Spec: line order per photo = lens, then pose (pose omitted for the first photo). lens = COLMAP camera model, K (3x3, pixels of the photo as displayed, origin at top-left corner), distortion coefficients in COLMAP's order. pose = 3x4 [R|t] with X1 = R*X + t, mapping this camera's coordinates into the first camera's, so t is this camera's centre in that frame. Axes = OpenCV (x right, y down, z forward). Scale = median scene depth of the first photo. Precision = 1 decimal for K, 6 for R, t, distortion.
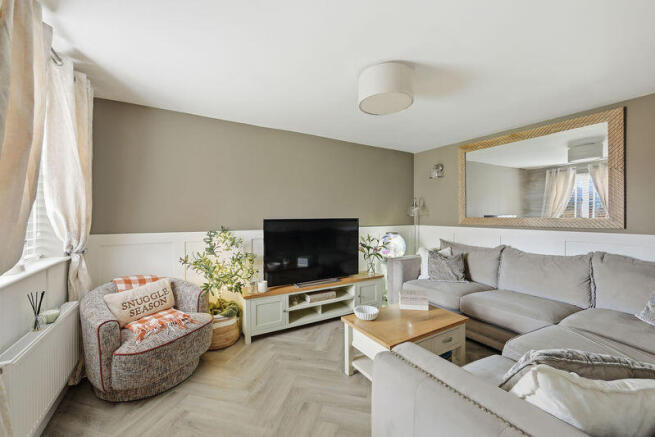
lens RADIAL K [[261.4, 0, 327.5], [0, 261.4, 218.5], [0, 0, 1]] dist [-0.010290, 0.000013]
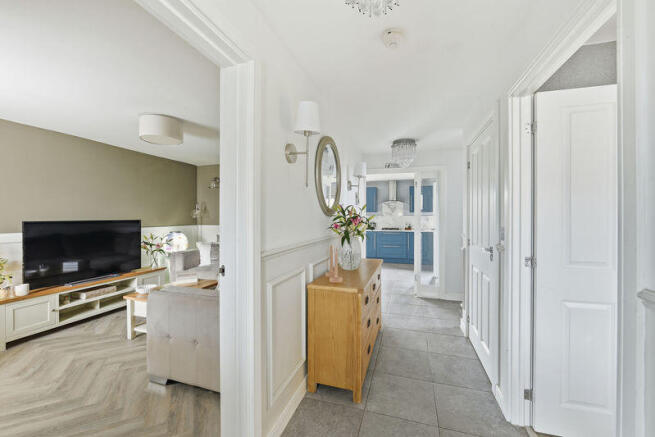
lens RADIAL K [[263.6, 0, 327.5], [0, 263.6, 218.5], [0, 0, 1]] dist [-0.000568, 0.000235]
pose [[0.749481, -0.005203, 0.662006, -0.035478], [0.006235, 0.999980, 0.000801, -0.003188], [-0.661997, 0.003527, 0.749498, -0.440640]]
